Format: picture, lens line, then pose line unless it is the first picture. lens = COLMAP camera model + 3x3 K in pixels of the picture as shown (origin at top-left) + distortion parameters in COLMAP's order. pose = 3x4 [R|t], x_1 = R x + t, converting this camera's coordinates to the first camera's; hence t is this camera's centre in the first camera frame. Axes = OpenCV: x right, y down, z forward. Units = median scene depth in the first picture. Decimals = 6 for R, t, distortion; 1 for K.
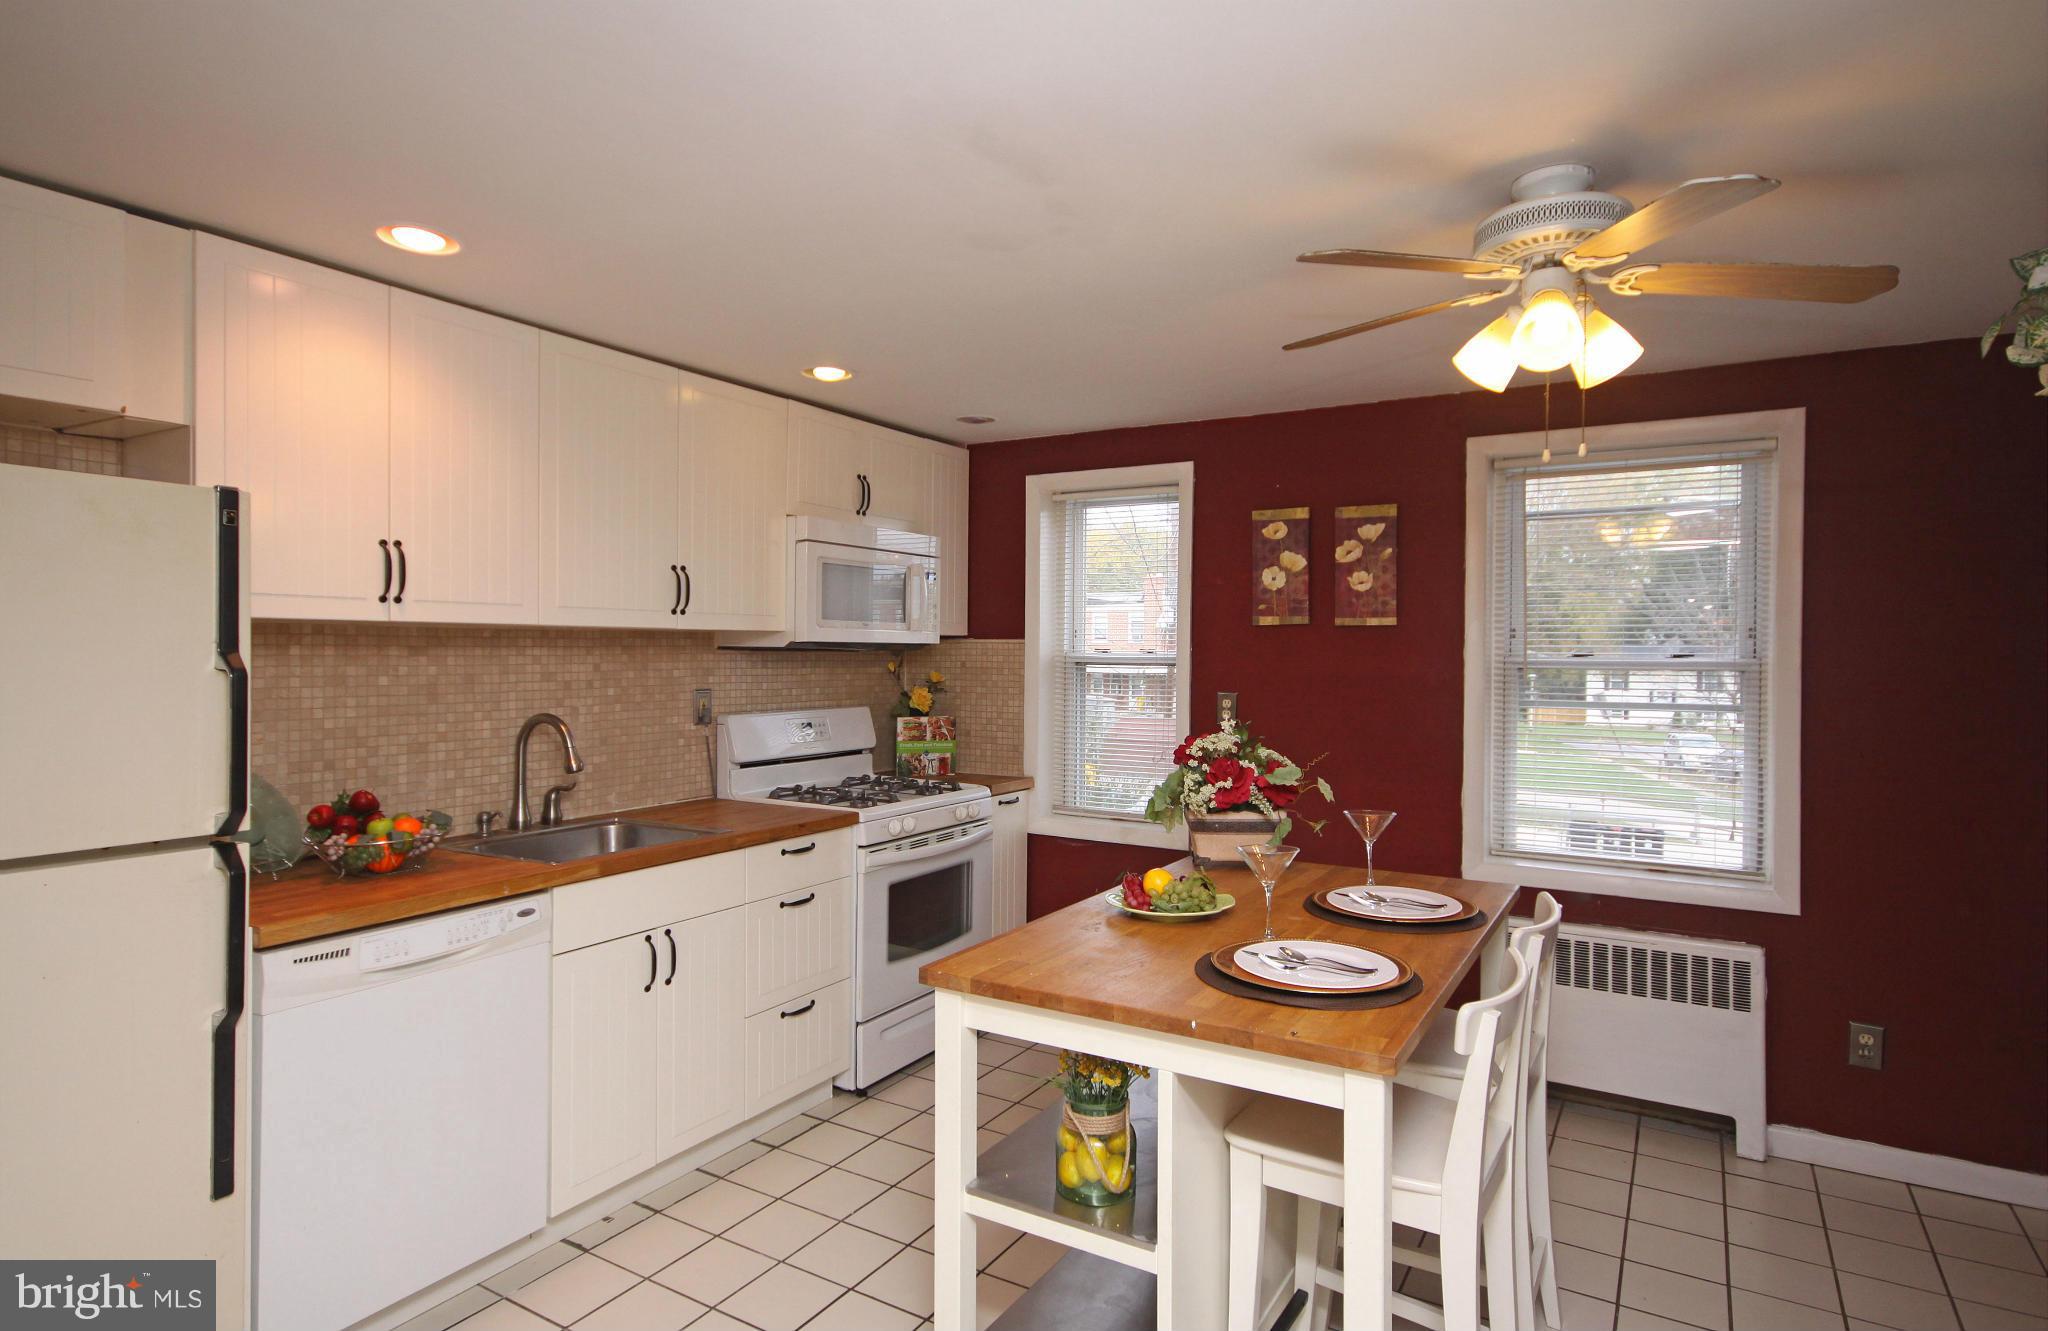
lens RADIAL K [[1092.4, 0, 1026.2], [0, 1092.4, 657.5], [0, 0, 1]] dist [0.002619, 0.001123]
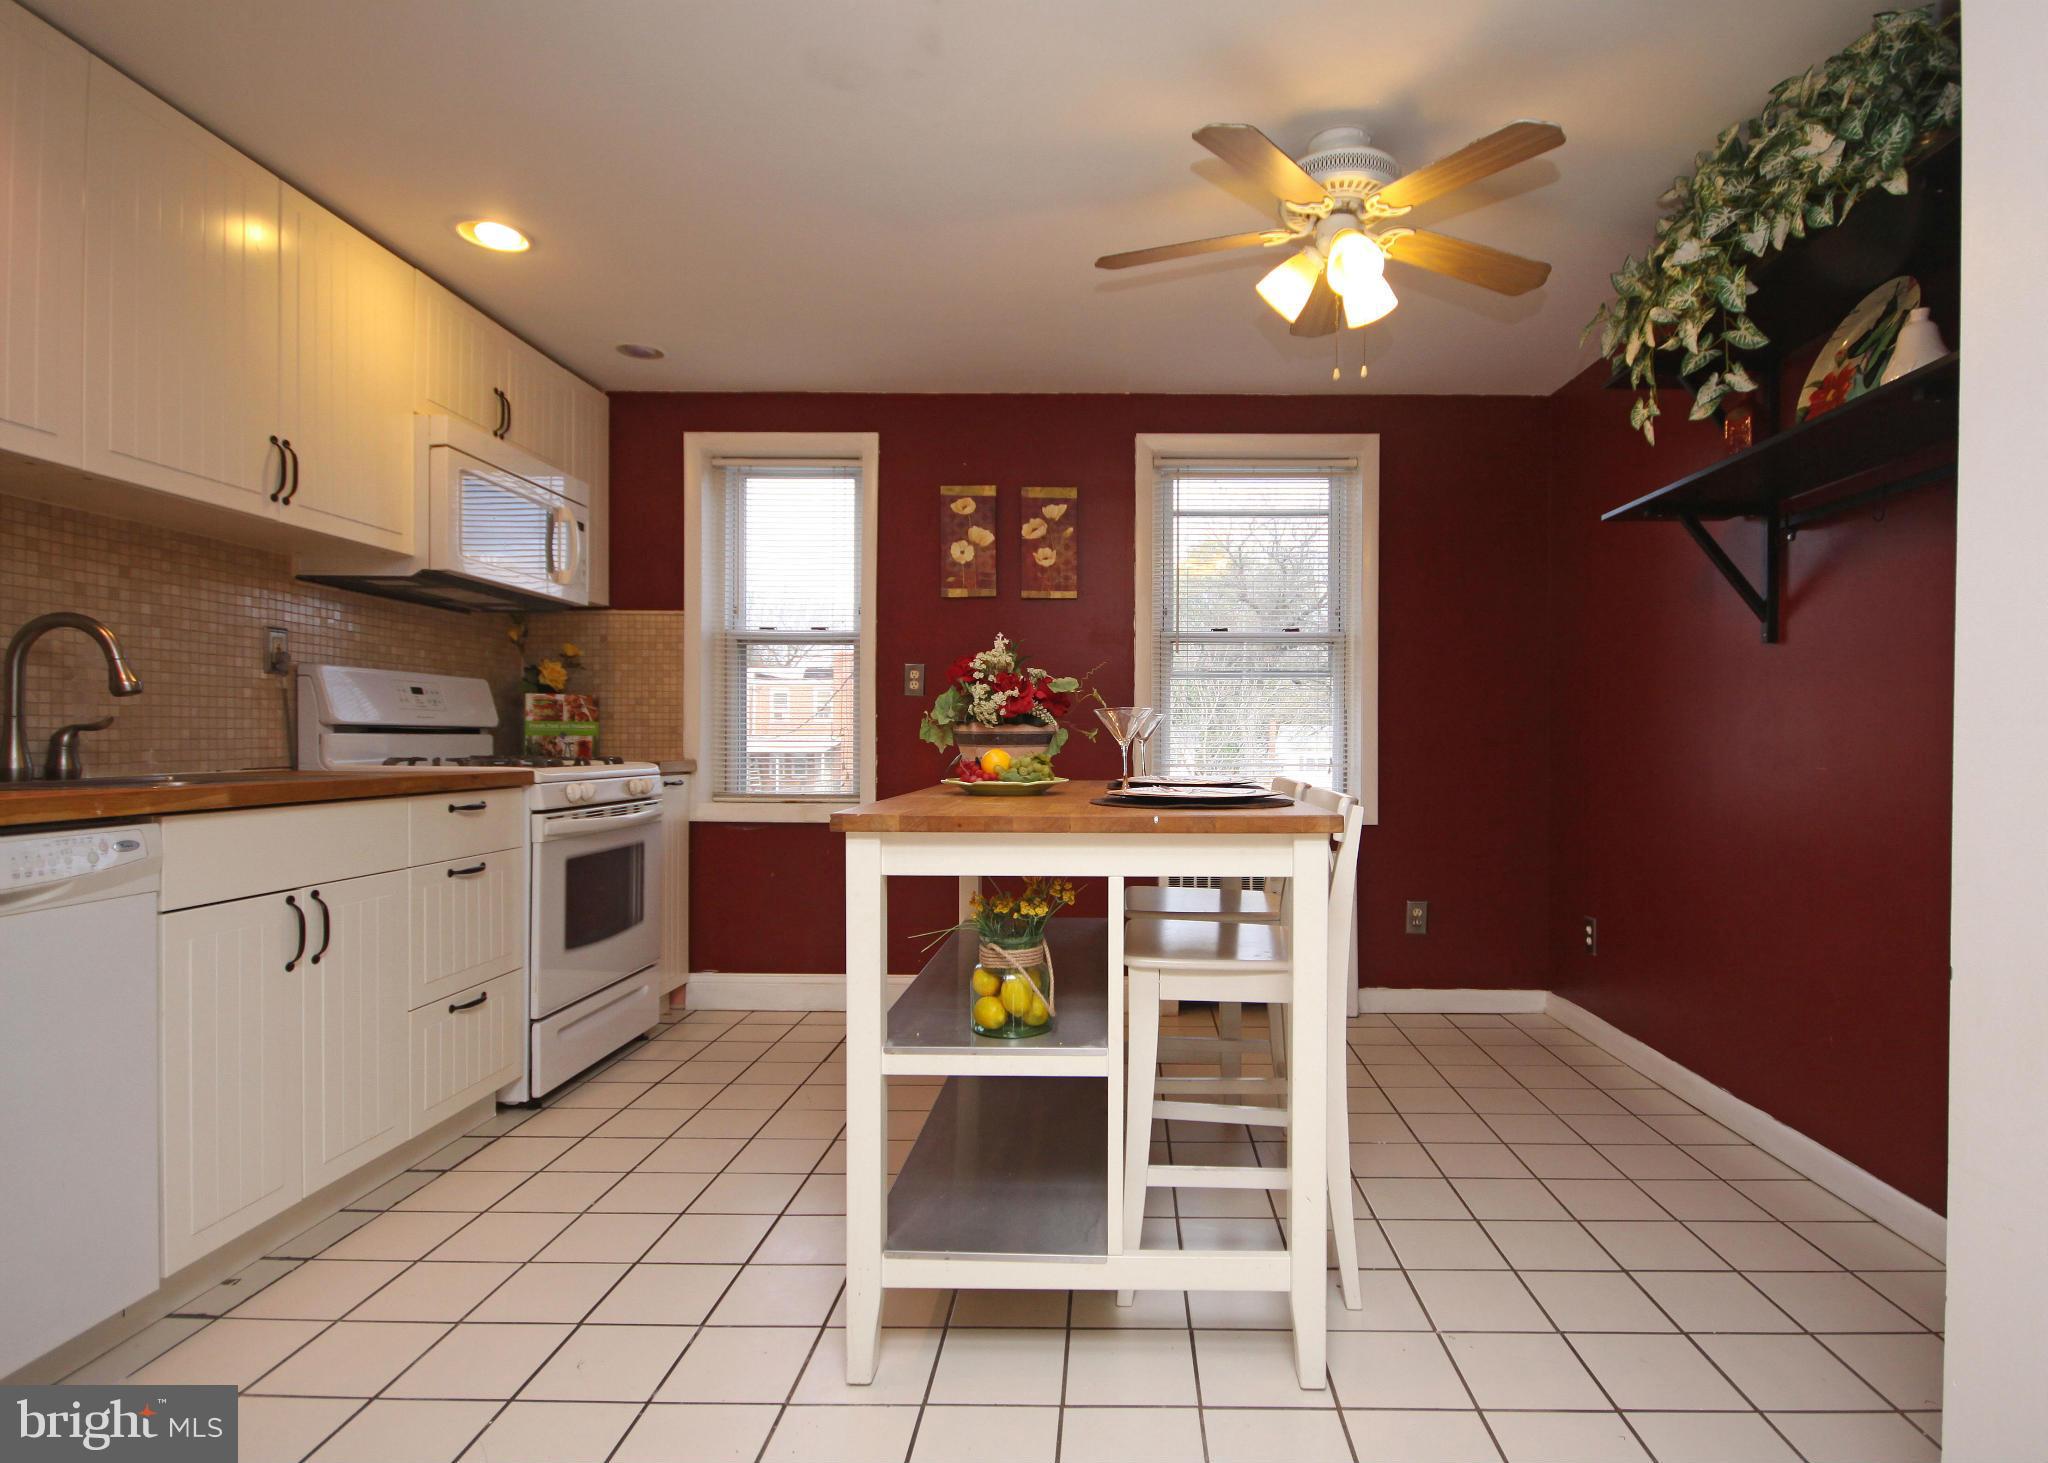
lens RADIAL K [[1057.8, 0, 1107.2], [0, 1057.8, 746.4], [0, 0, 1]] dist [0.003511, 0.000236]
pose [[0.863089, -0.007030, 0.505003, -0.172999], [0.005181, 0.999974, 0.005065, 0.113902], [-0.505025, -0.001755, 0.863103, 0.065051]]
